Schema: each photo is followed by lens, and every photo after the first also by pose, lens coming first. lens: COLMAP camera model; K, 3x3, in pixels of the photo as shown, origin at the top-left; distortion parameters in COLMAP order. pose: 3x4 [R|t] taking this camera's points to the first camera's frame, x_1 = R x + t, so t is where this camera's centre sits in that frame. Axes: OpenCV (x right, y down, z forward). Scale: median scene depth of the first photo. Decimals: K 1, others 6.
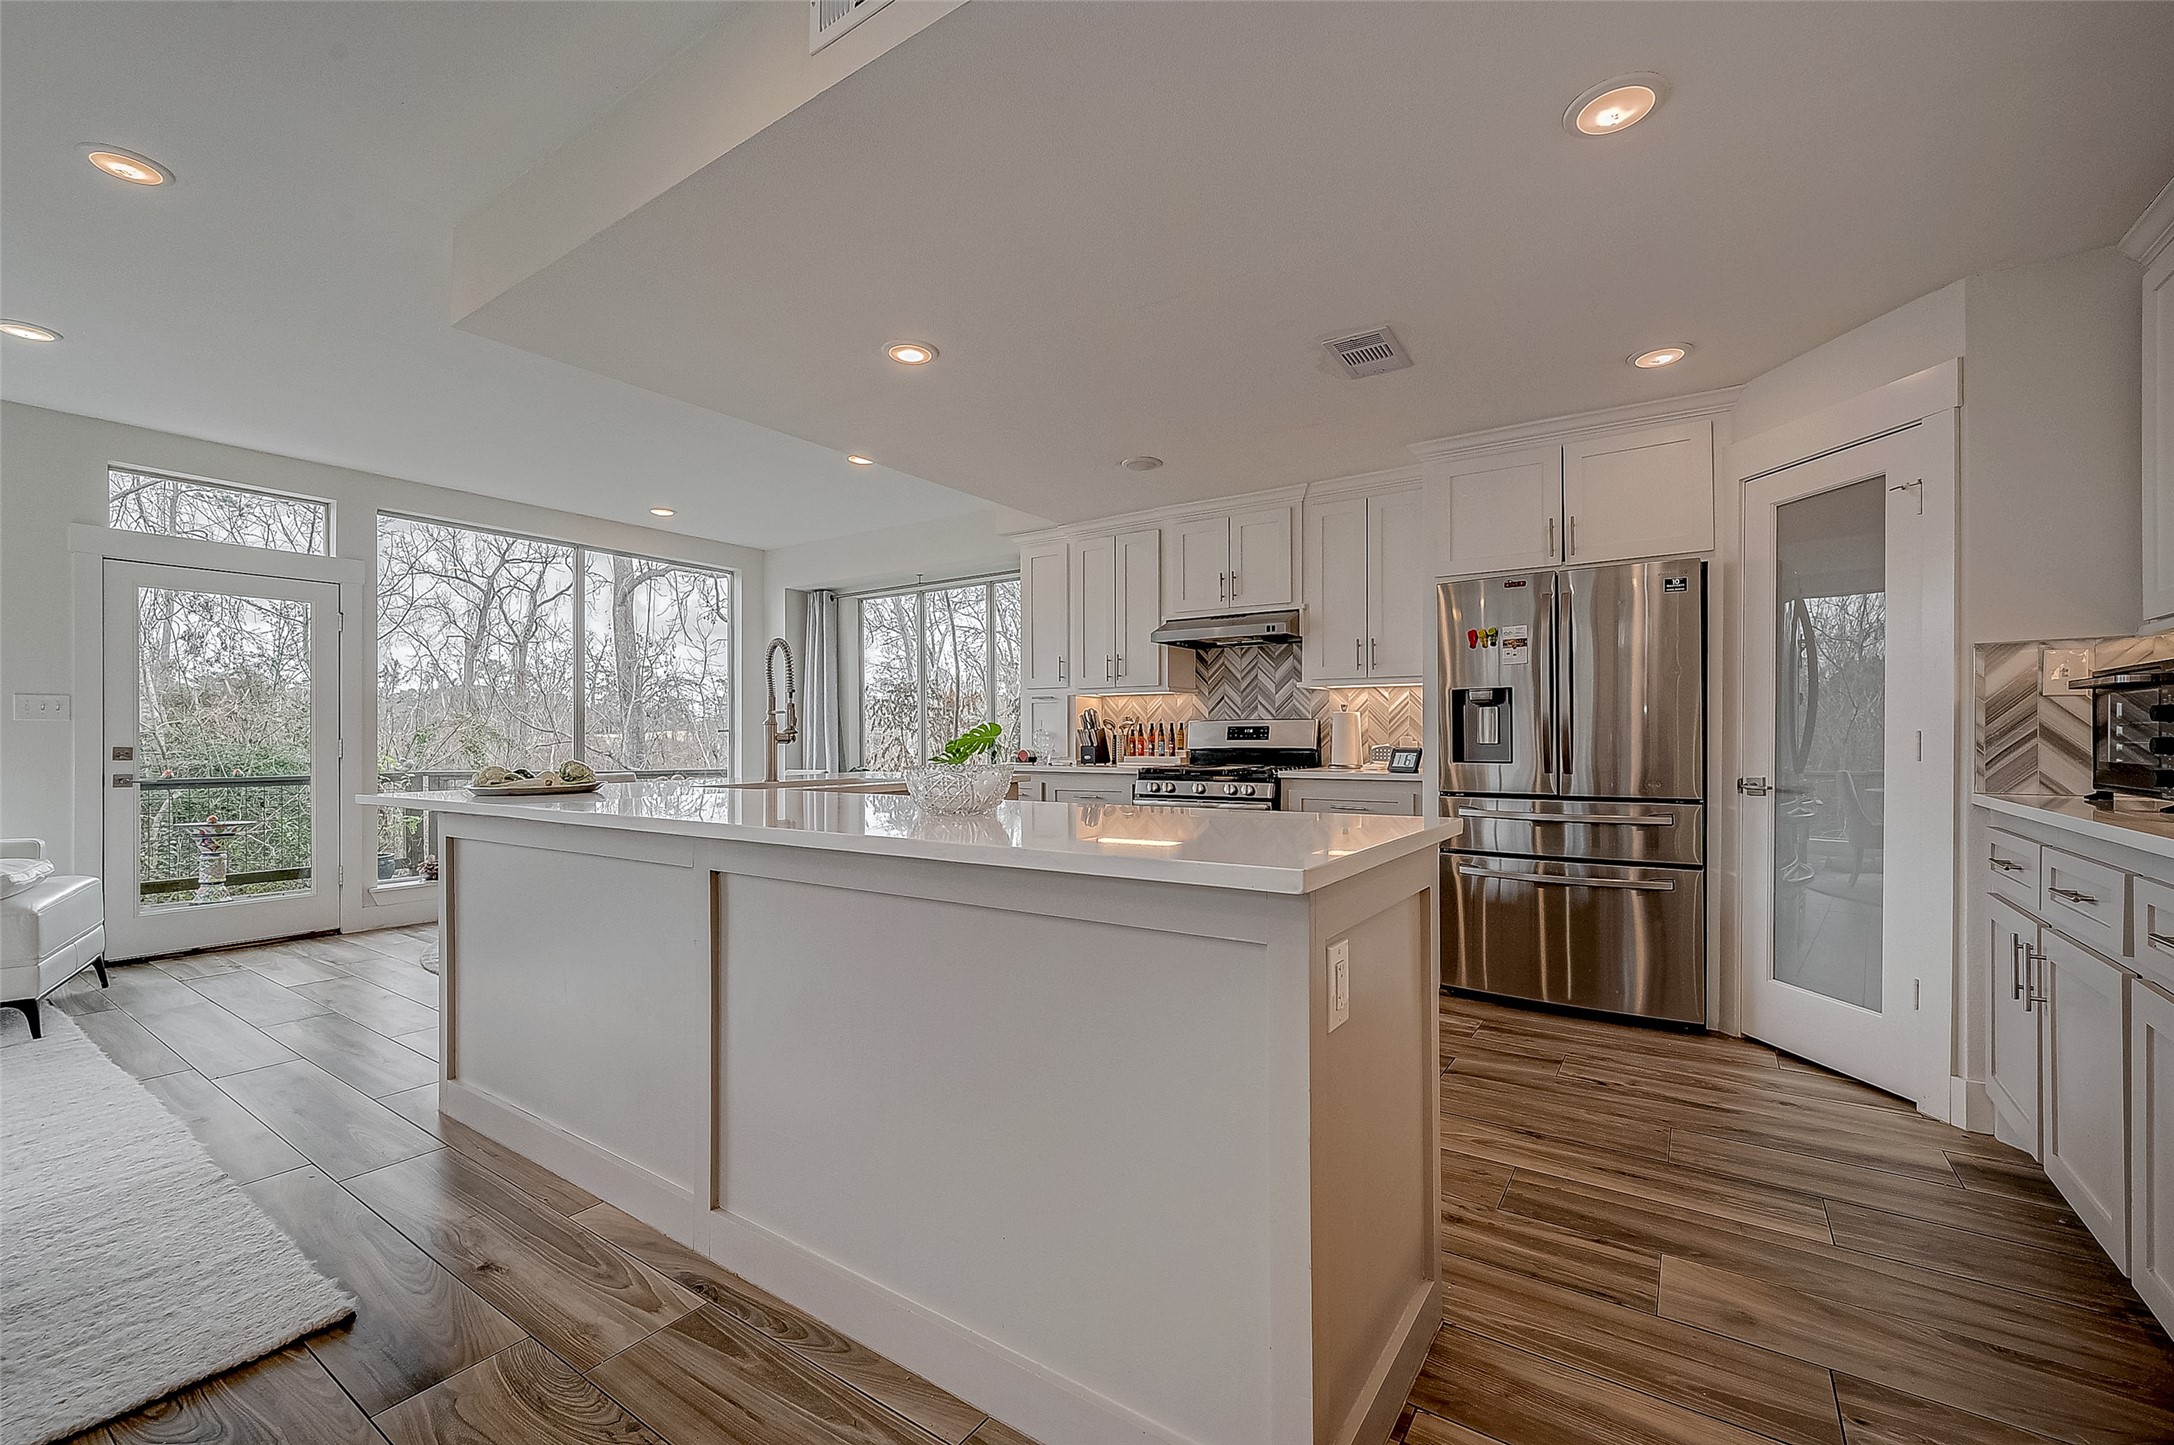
lens RADIAL K [[867.3, 0, 1095.2], [0, 867.3, 738.9], [0, 0, 1]] dist [0.003522, -0.001997]
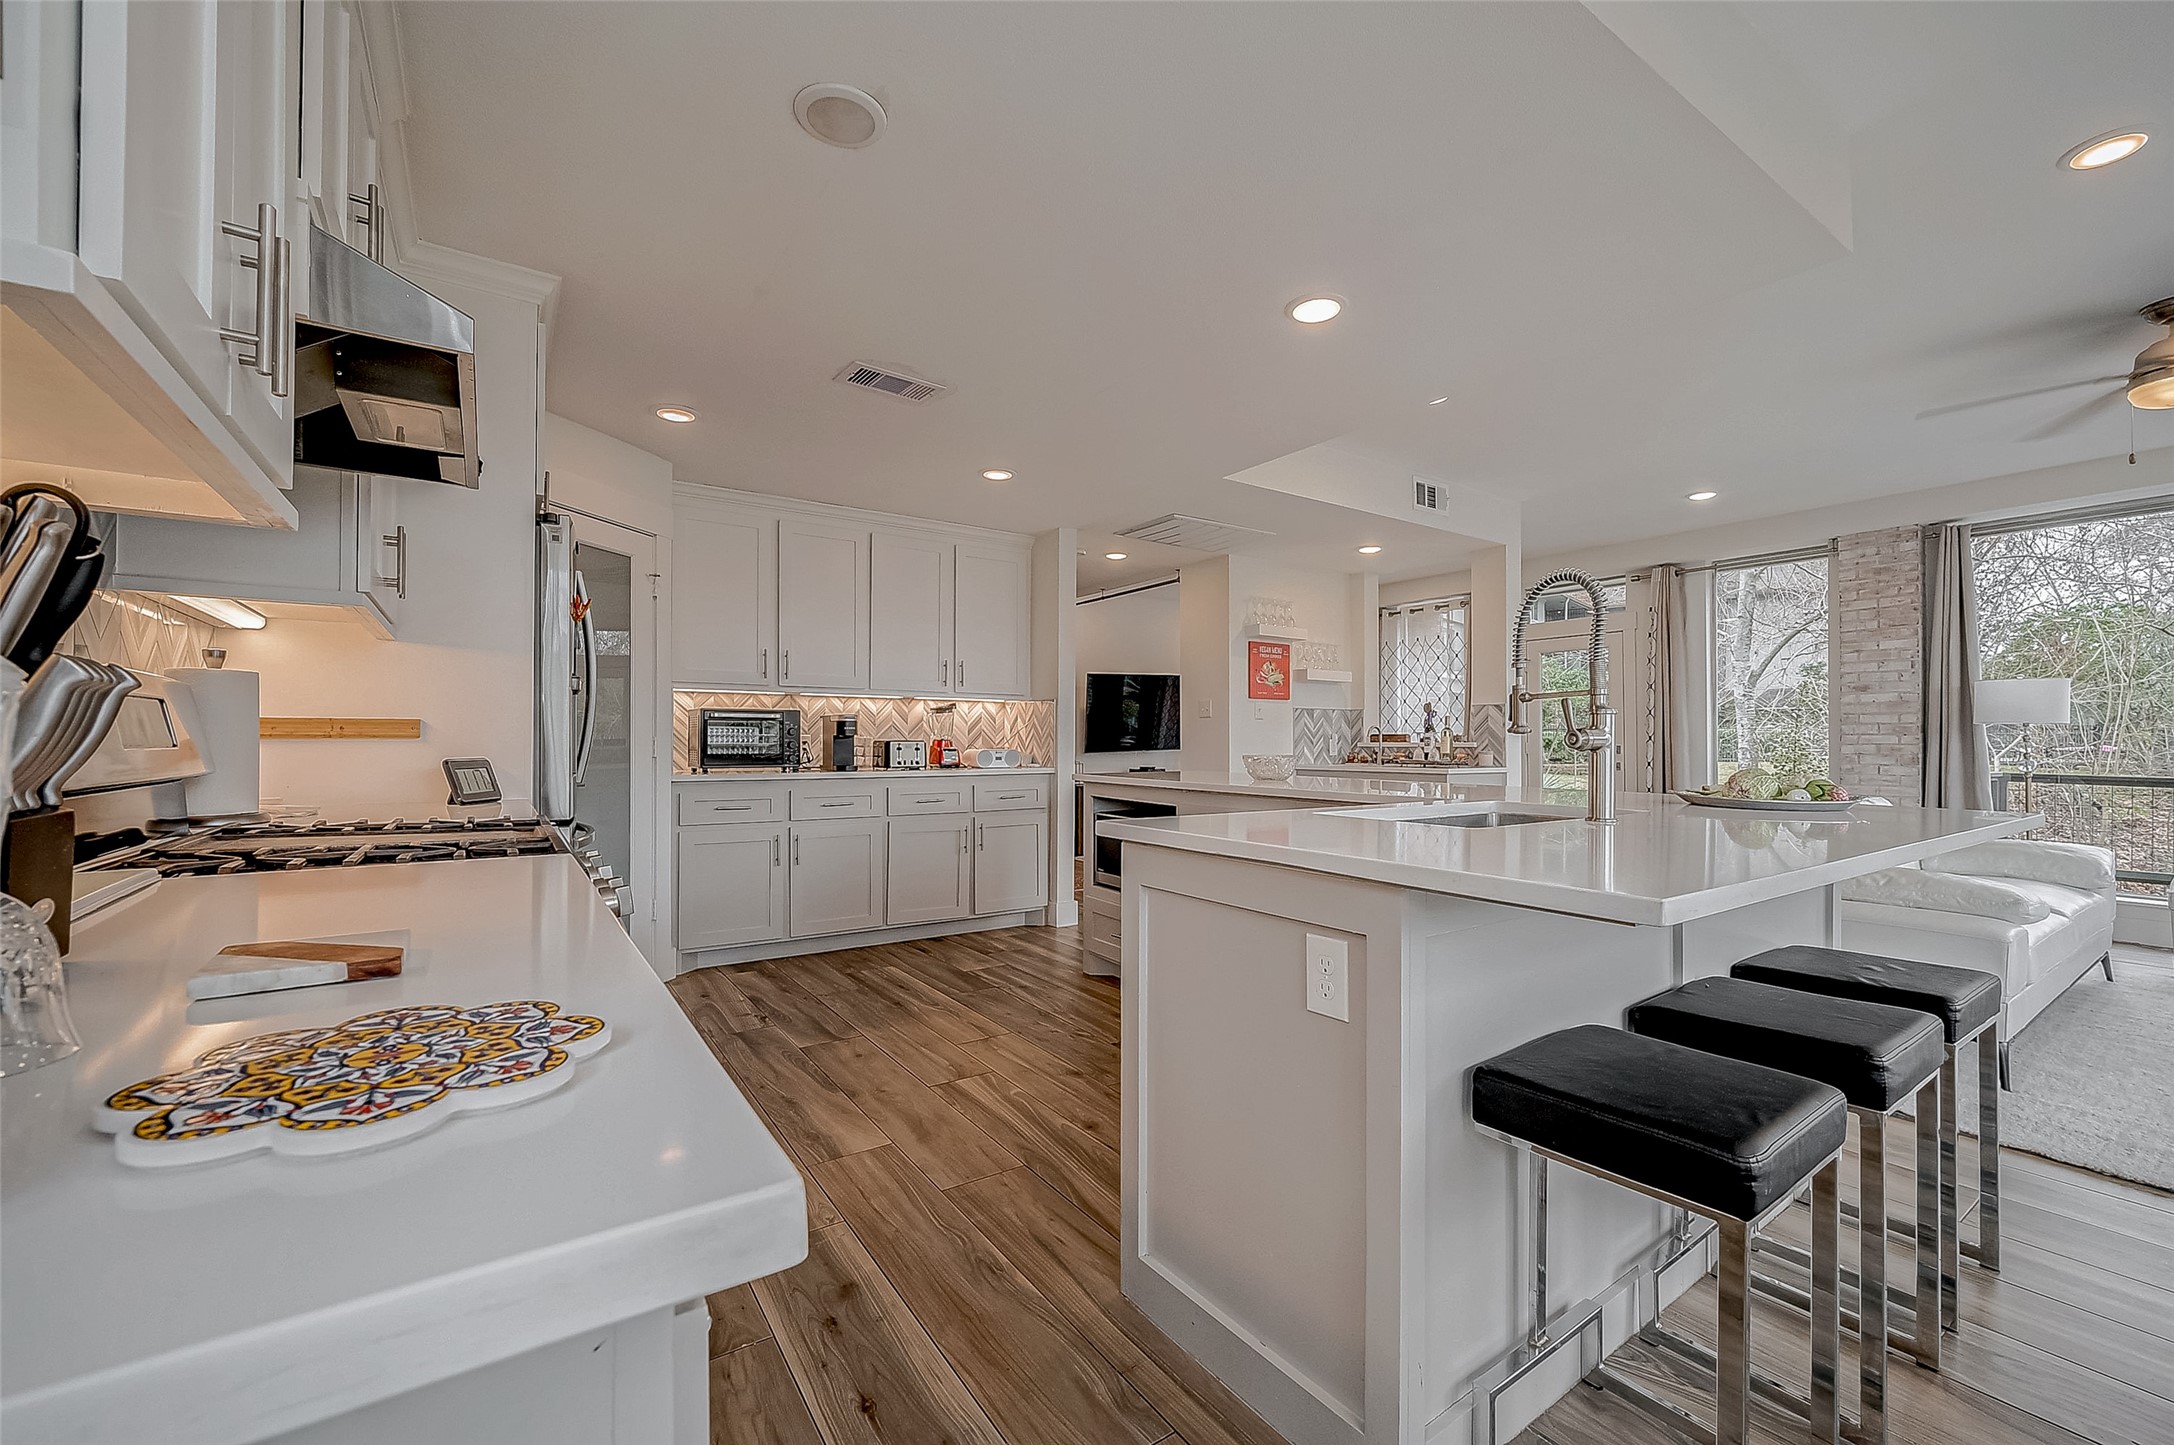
lens RADIAL K [[867.3, 0, 1096.7], [0, 867.3, 737.5], [0, 0, 1]] dist [0.003522, -0.001997]
pose [[-0.929236, 0.003323, 0.369472, -0.181313], [0.000338, 0.999967, -0.008144, -0.000196], [-0.369487, -0.007443, -0.929206, 1.073173]]
